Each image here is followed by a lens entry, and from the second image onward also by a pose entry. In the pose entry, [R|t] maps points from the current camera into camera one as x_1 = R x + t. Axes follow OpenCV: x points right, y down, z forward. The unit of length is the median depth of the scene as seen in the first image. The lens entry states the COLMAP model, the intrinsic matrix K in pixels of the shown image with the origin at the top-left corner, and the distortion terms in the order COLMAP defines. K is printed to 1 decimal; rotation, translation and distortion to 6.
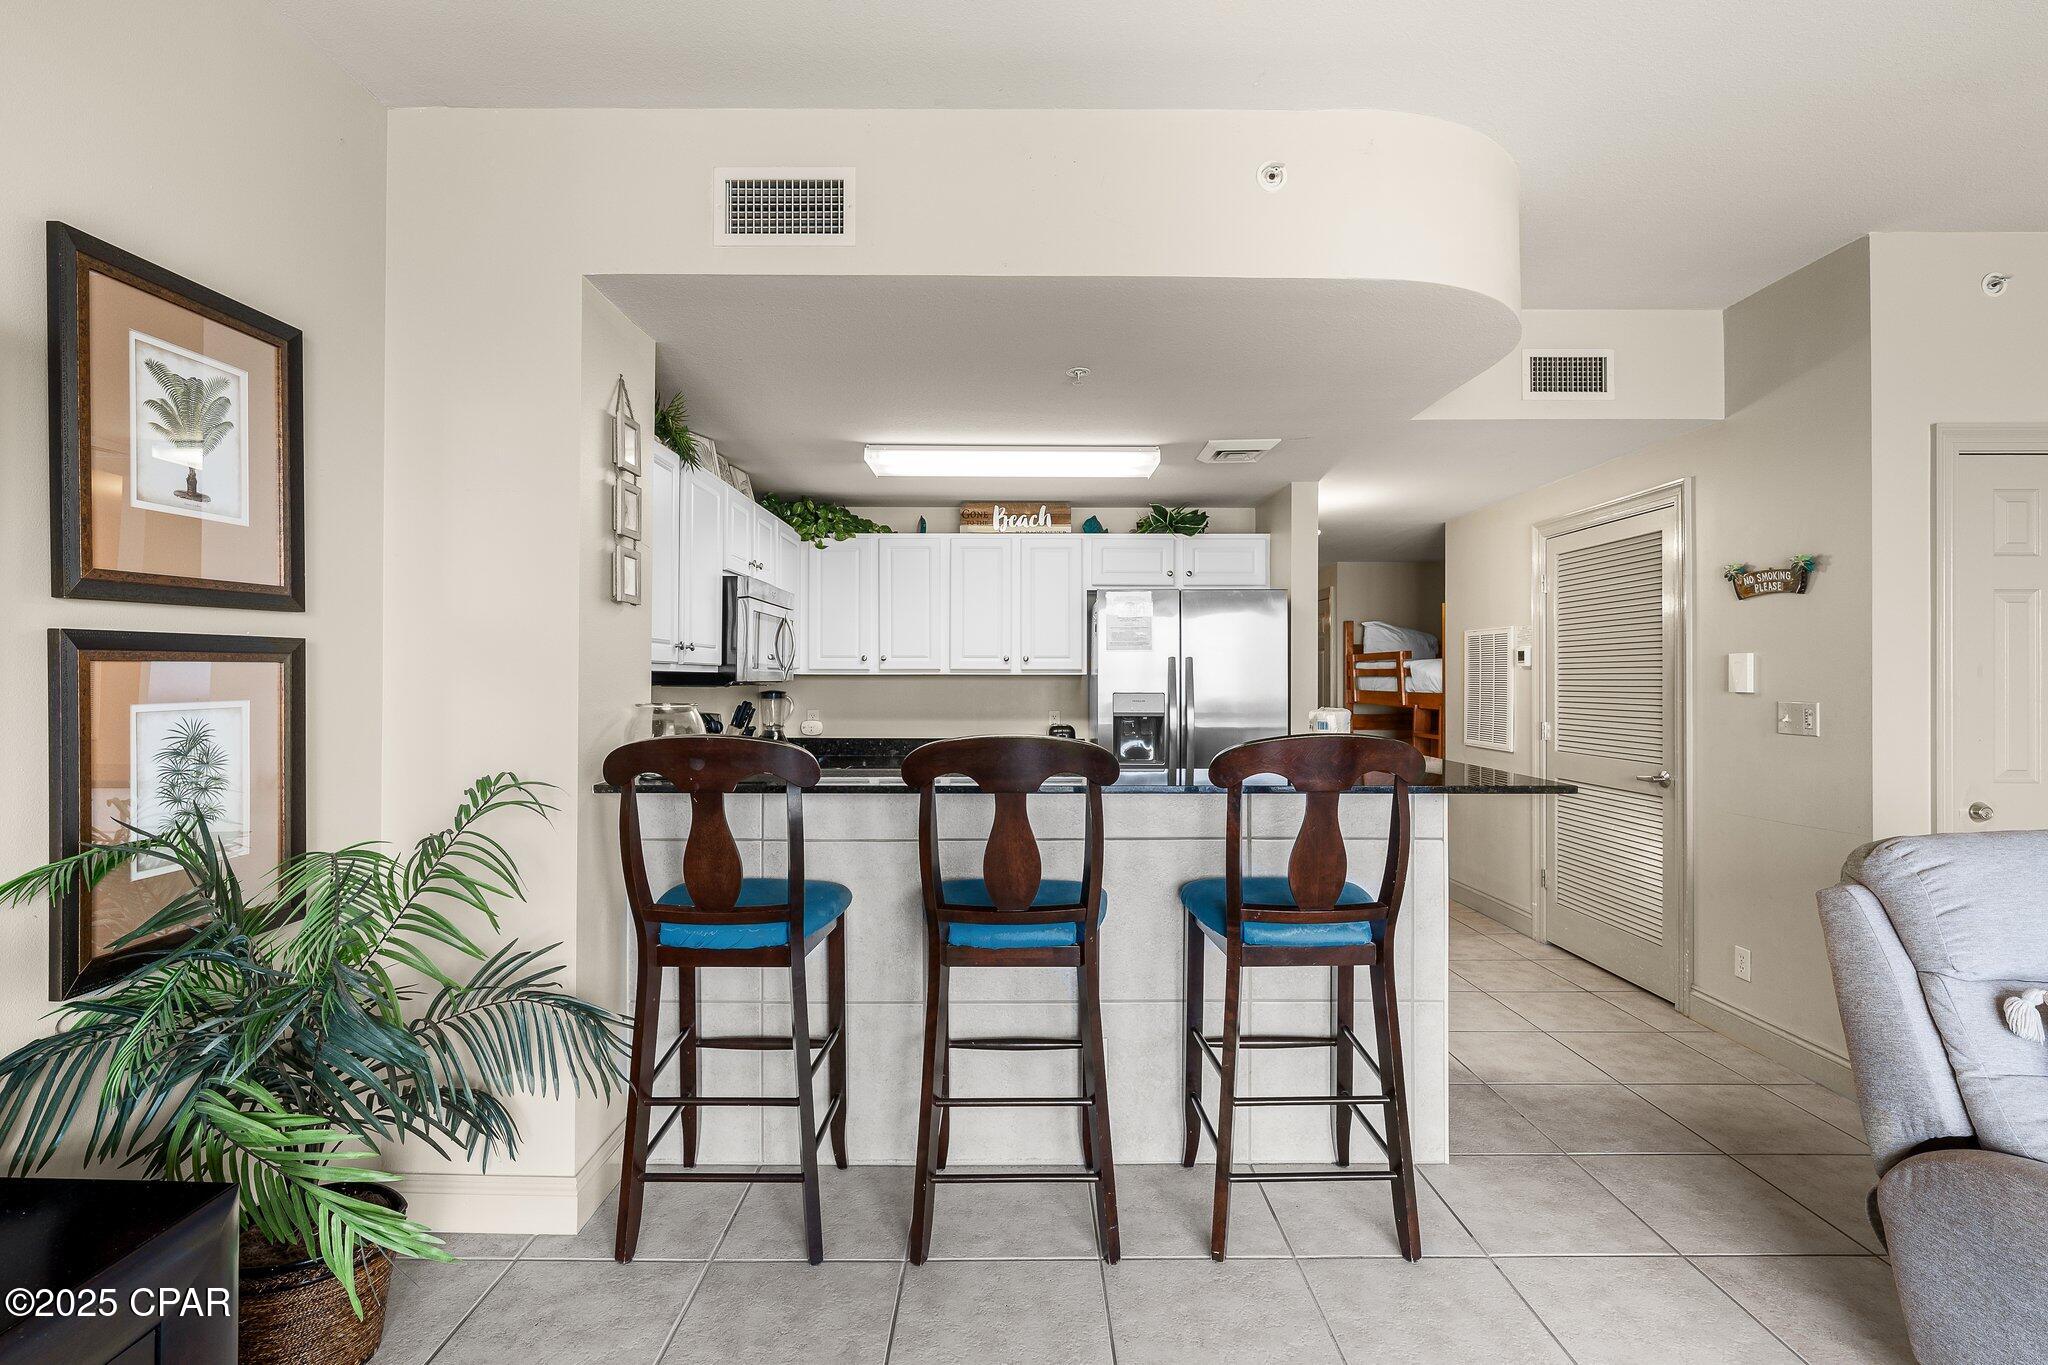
lens RADIAL K [[930.3, 0, 1019.4], [0, 930.3, 673.8], [0, 0, 1]] dist [0.043953, 0.000216]
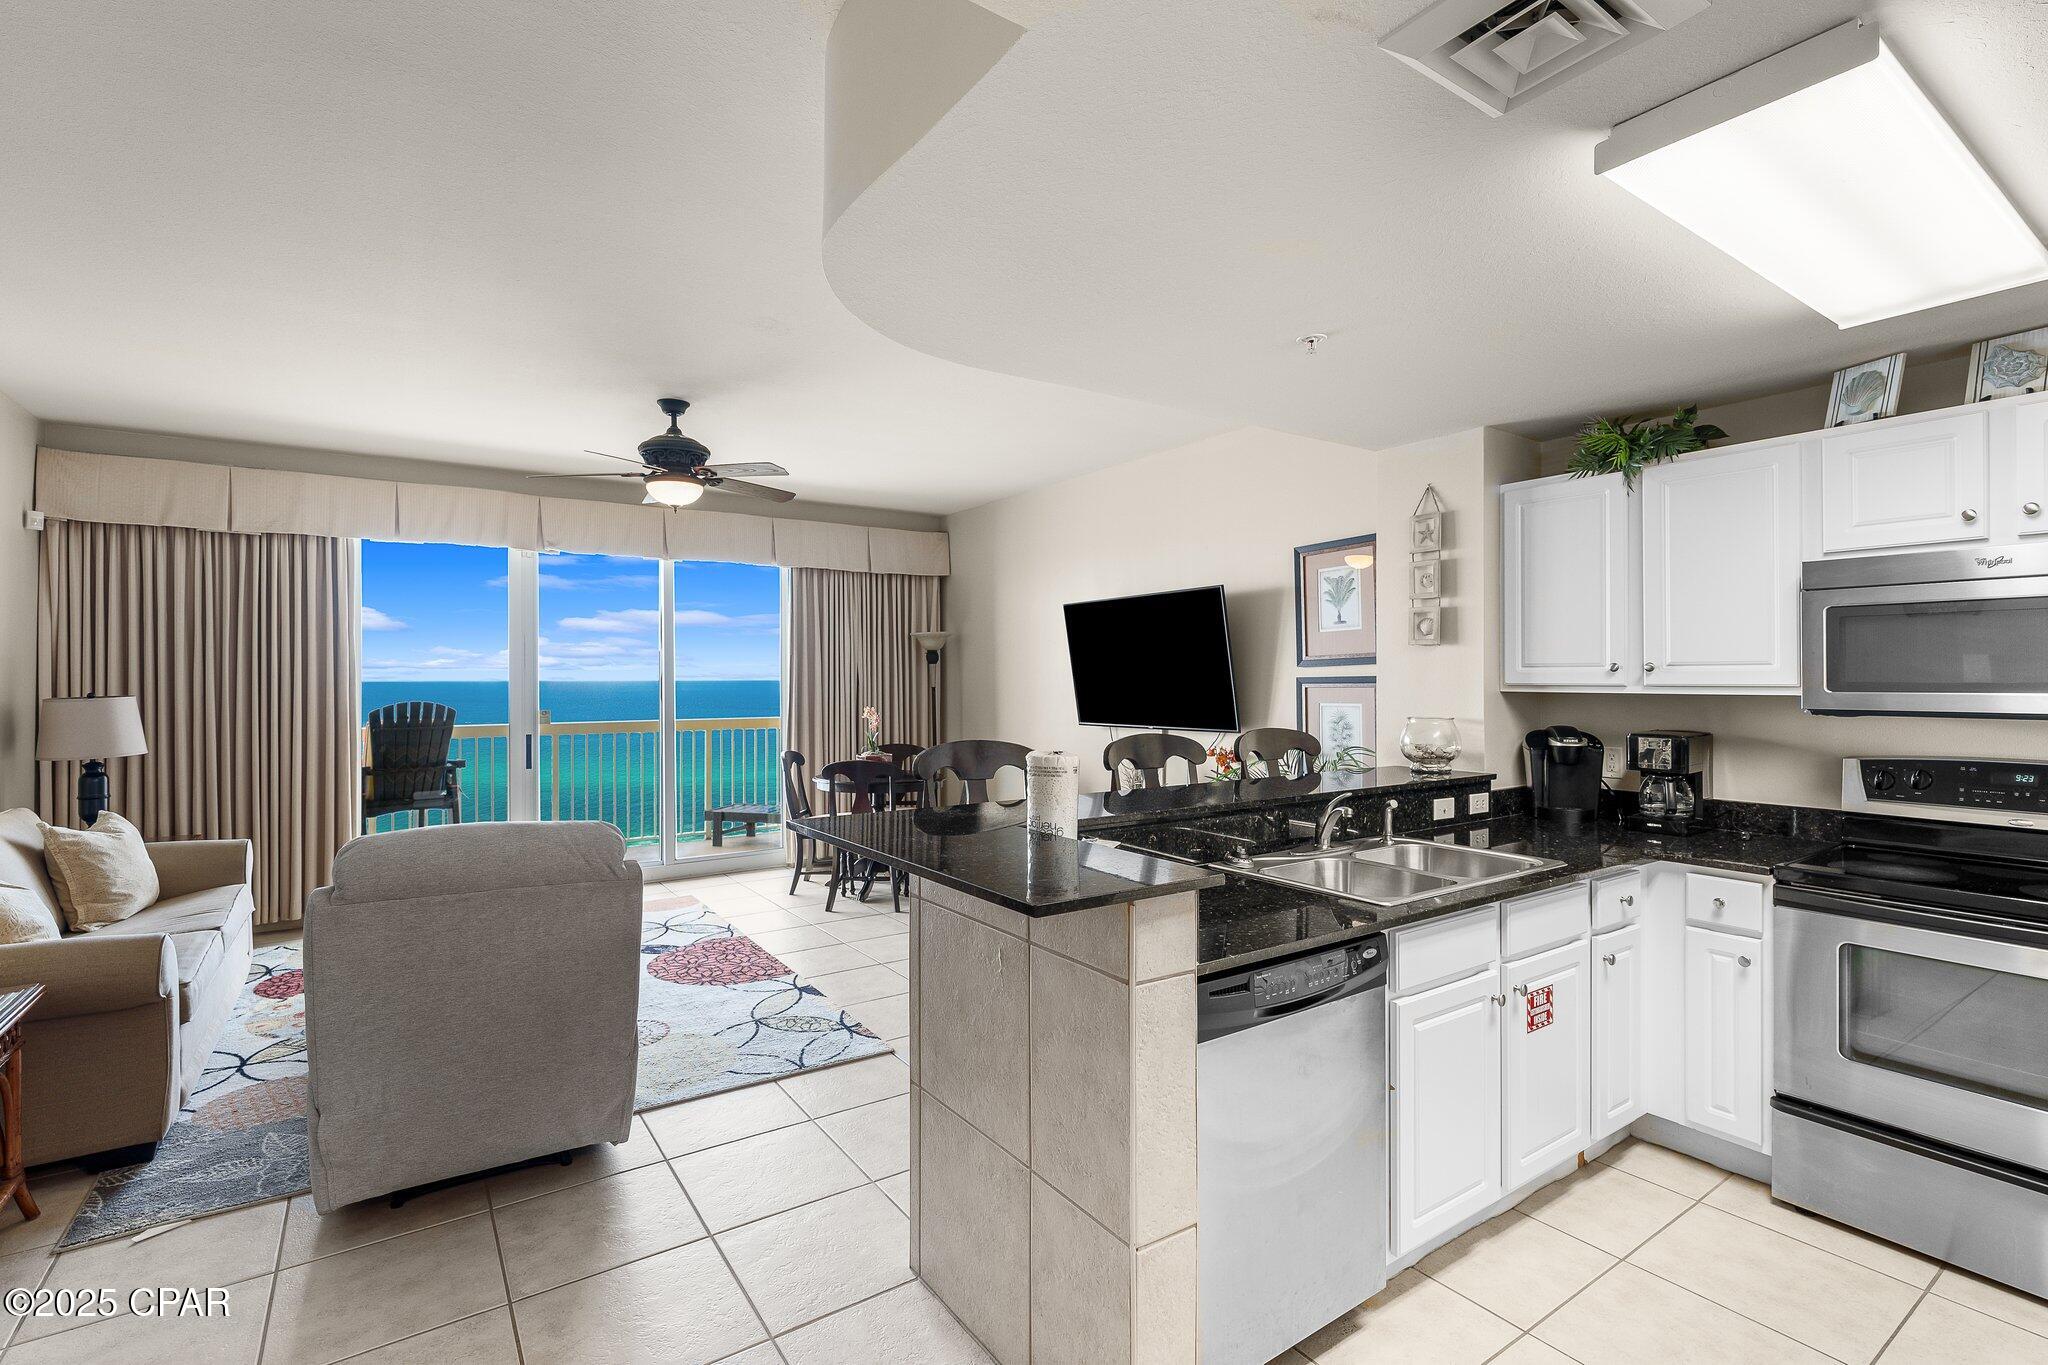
lens RADIAL K [[928.1, 0, 1025.1], [0, 928.1, 673.9], [0, 0, 1]] dist [0.000794, 0.000213]
pose [[-0.825934, 0.001337, -0.563766, 0.560918], [0.004152, 0.999984, -0.003711, -0.019395], [0.563752, -0.005406, -0.825926, 1.177996]]
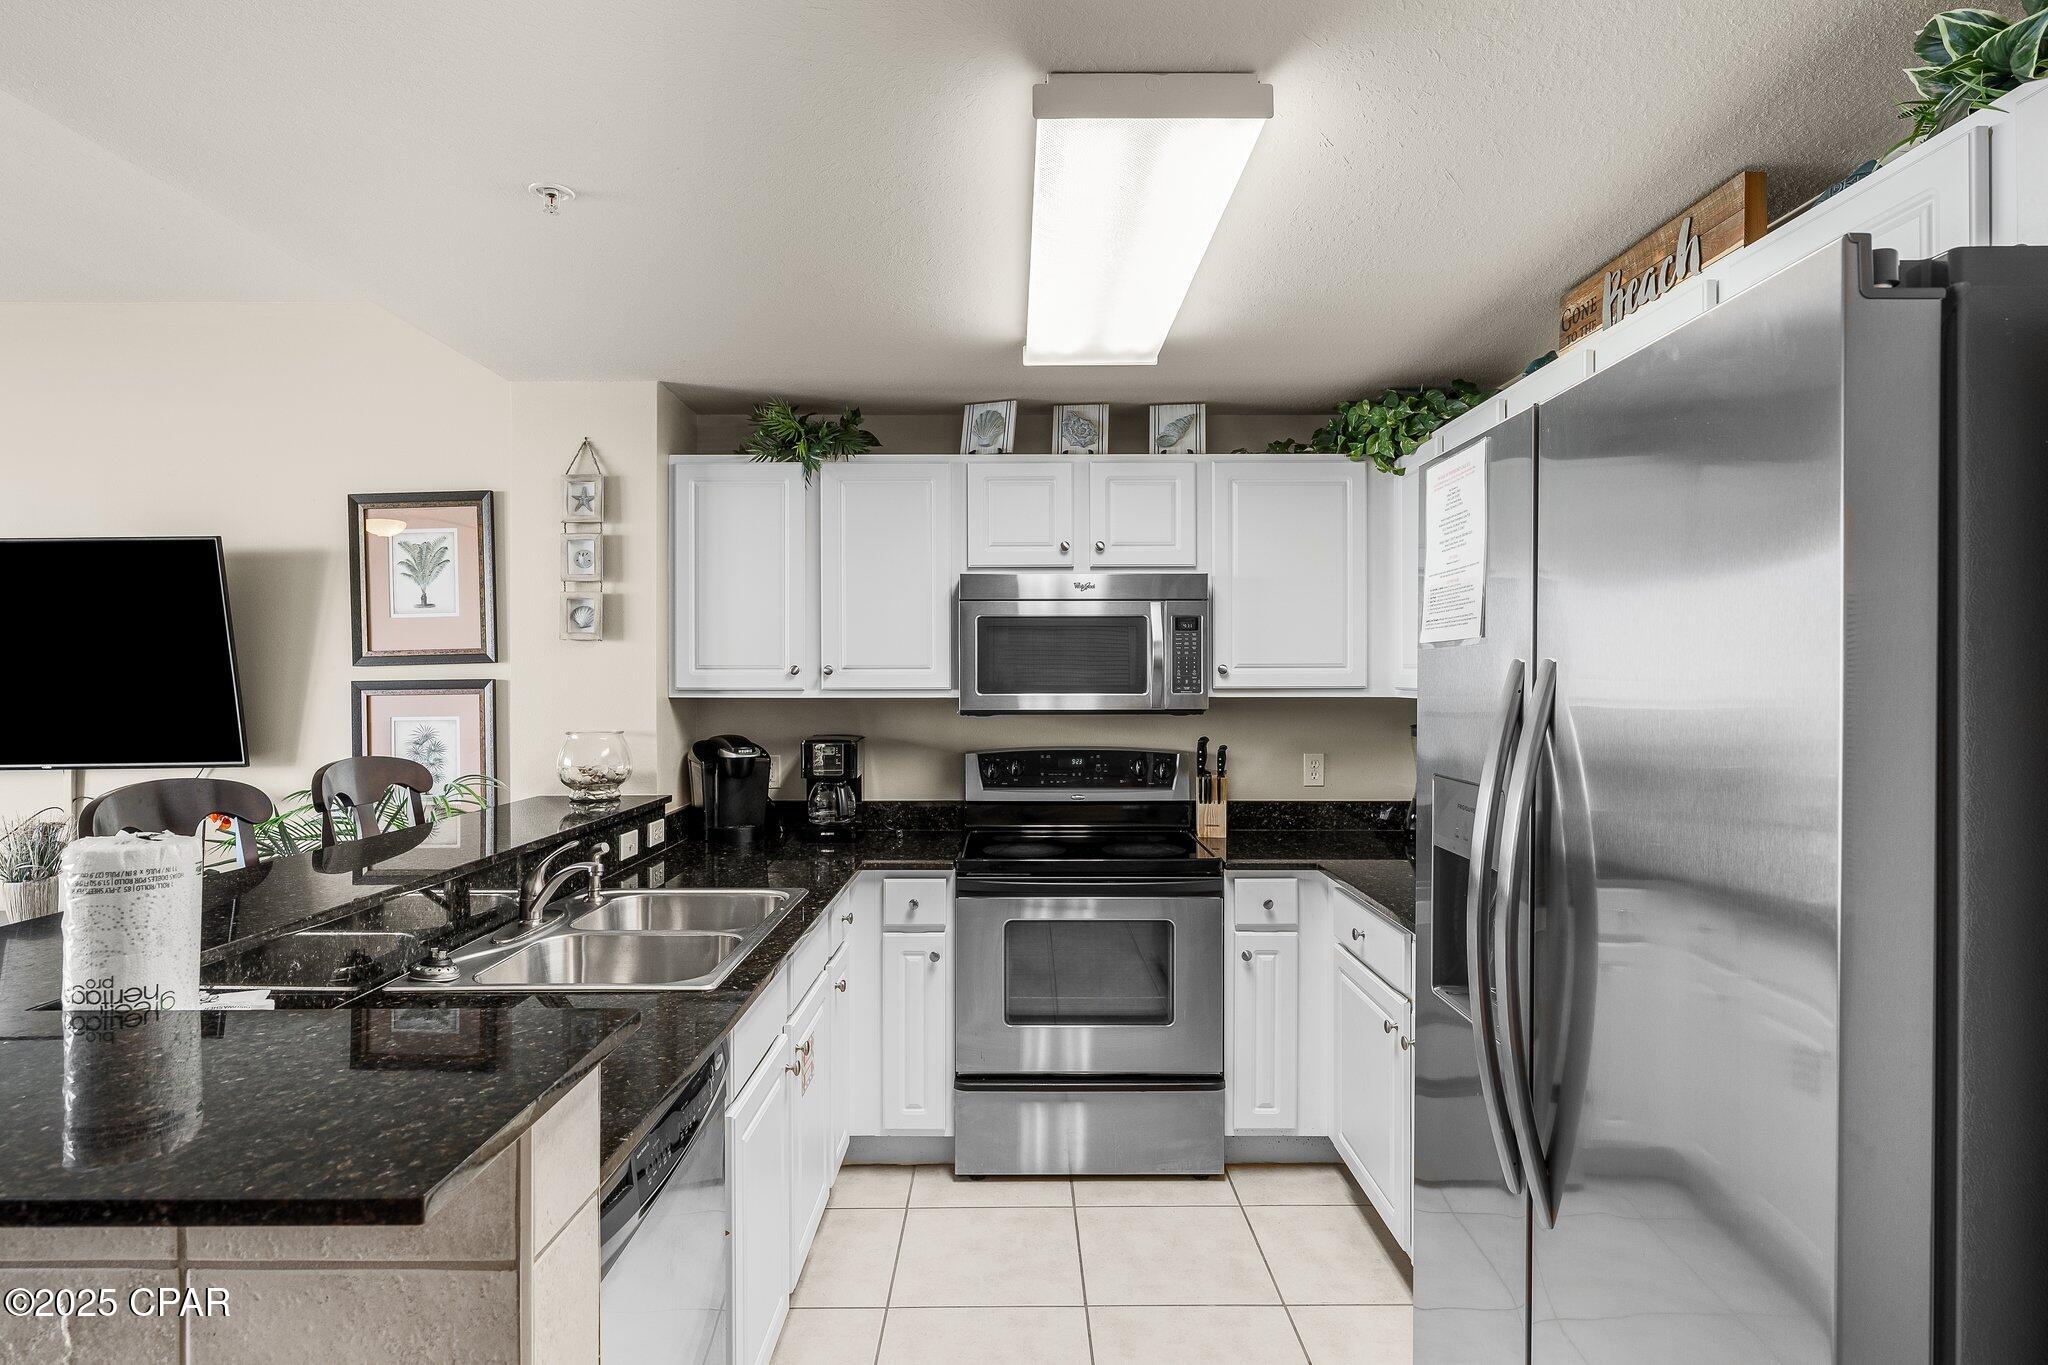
lens RADIAL K [[1048.7, 0, 1018.3], [0, 1048.7, 677.1], [0, 0, 1]] dist [0.000404, -0.000220]
pose [[-0.003009, 0.000327, -0.999995, 0.535793], [0.002741, 0.999996, 0.000319, -0.020180], [0.999992, -0.002740, -0.003010, 0.989687]]
